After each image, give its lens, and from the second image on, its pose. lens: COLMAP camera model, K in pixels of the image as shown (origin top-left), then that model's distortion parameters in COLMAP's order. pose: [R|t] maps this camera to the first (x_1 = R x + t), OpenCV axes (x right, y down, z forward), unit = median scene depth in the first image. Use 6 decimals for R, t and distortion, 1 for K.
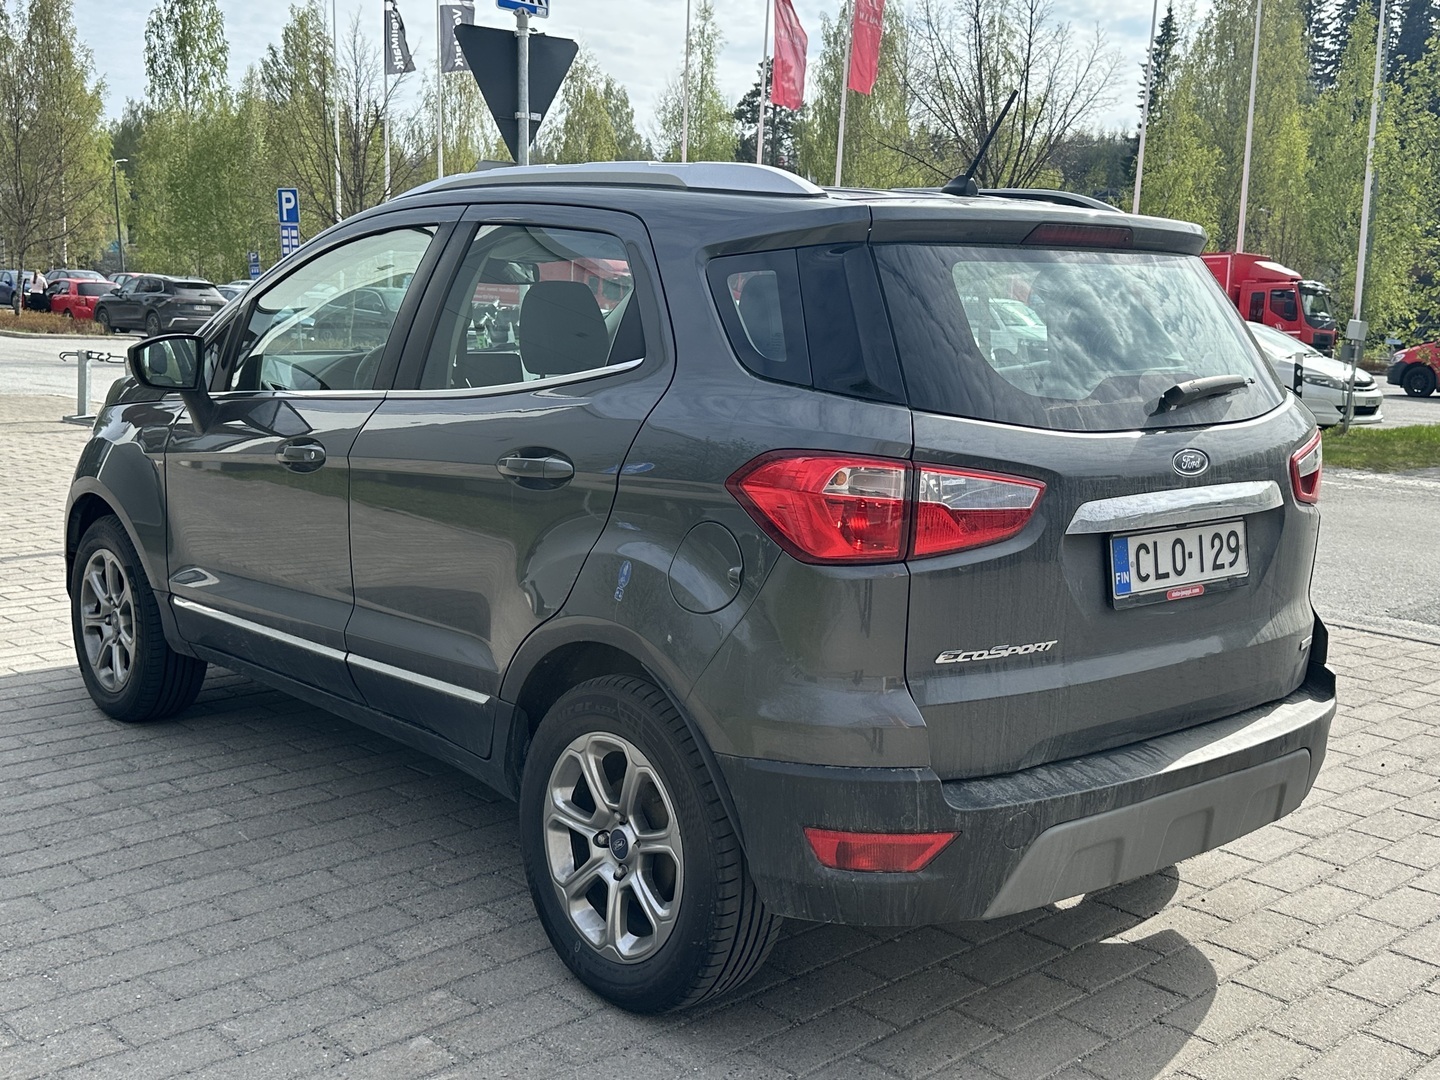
lens RADIAL K [[1589.3, 0, 714.8], [0, 1589.3, 535.8], [0, 0, 1]] dist [0.084263, 0.000000]
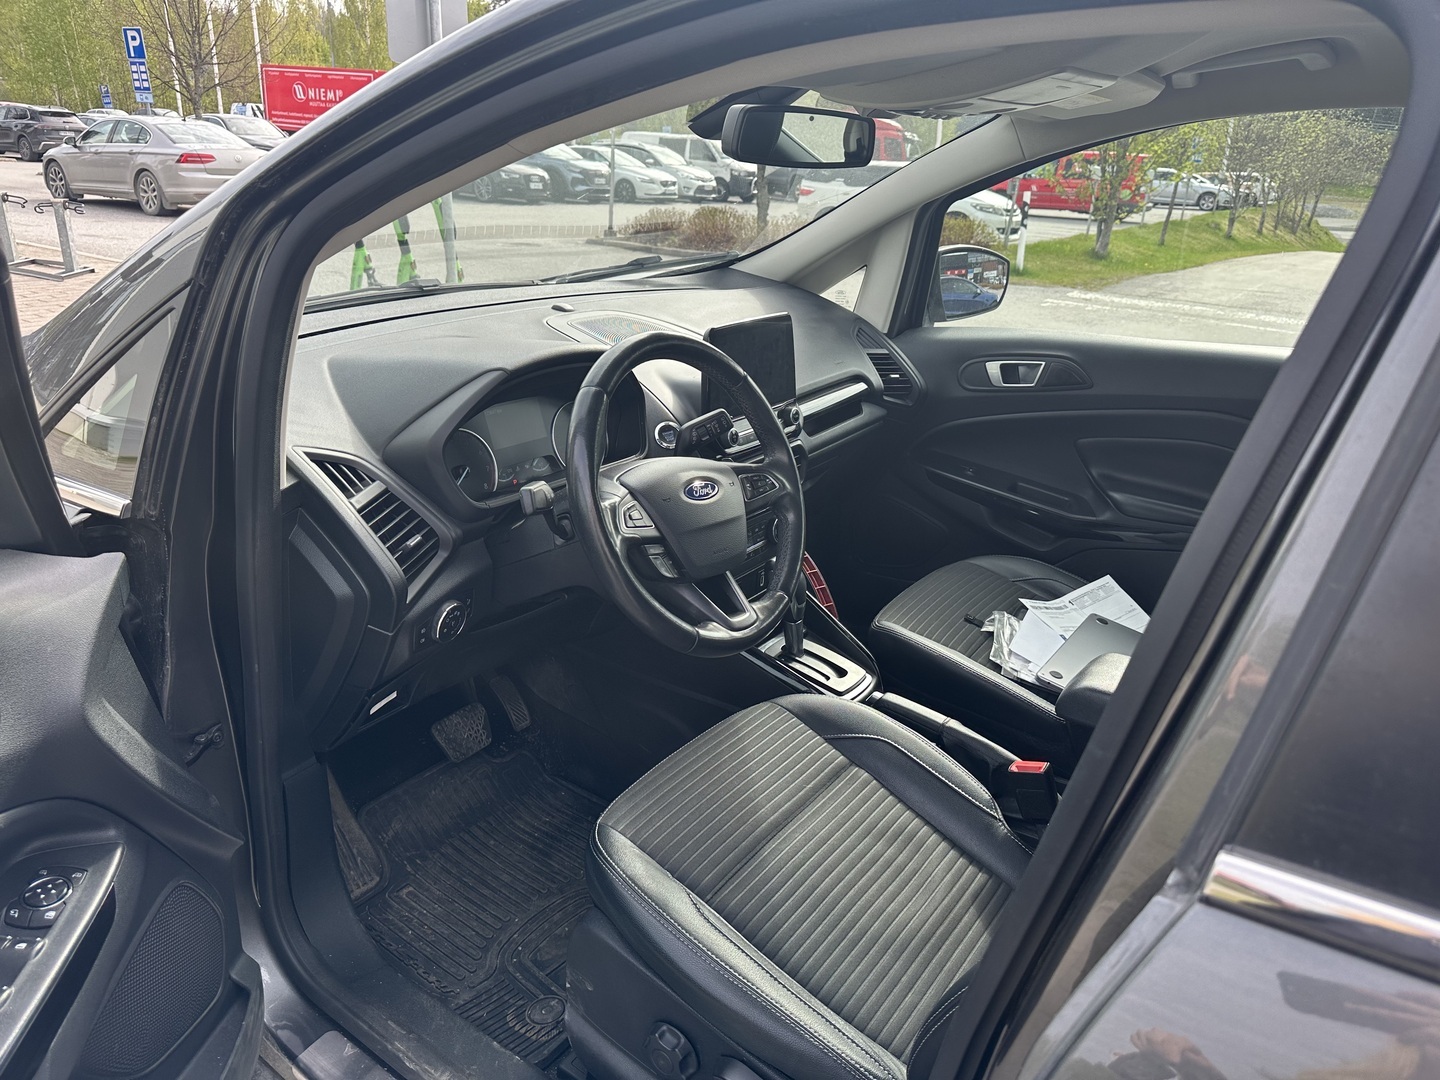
lens RADIAL K [[1032.1, 0, 720.6], [0, 1032.1, 544.5], [0, 0, 1]] dist [0.009672, -0.009948]
pose [[0.974678, -0.067718, 0.213112, -0.048831], [0.016742, 0.972468, 0.232436, -0.026382], [-0.222985, -0.222982, 0.948977, 0.152783]]
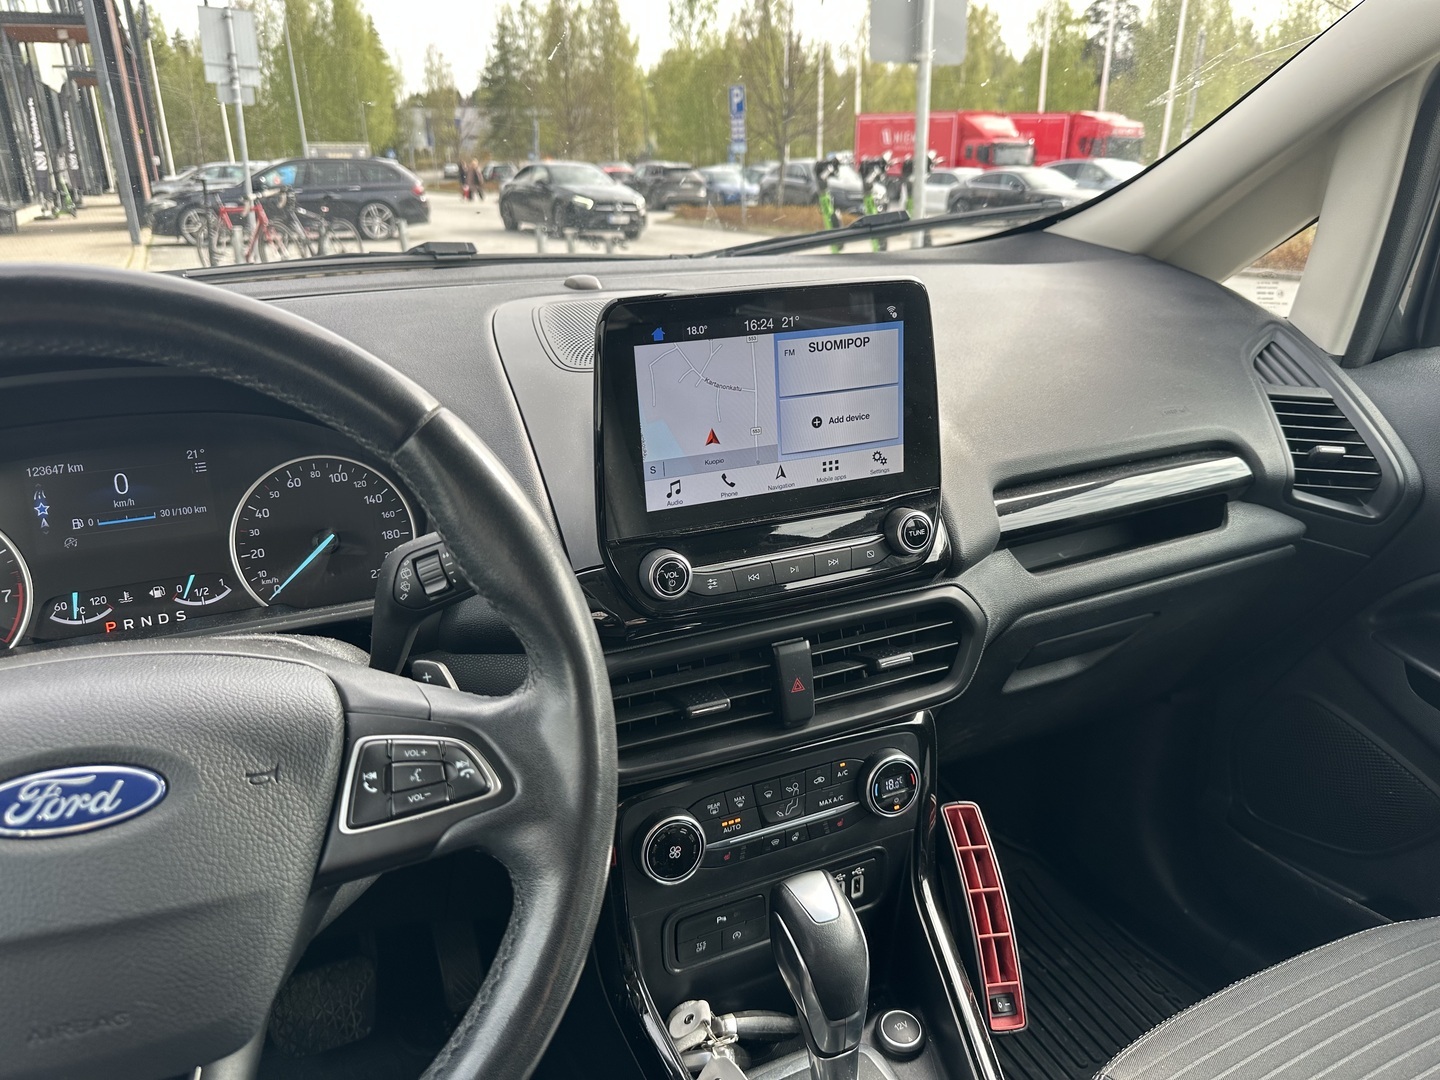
lens RADIAL K [[1032.1, 0, 714.1], [0, 1032.1, 550.2], [0, 0, 1]] dist [0.009672, -0.009948]
pose [[0.955313, 0.066149, -0.288100, -0.024573], [-0.006886, 0.979354, 0.202033, -0.023530], [0.295517, -0.191021, 0.936045, 0.193749]]
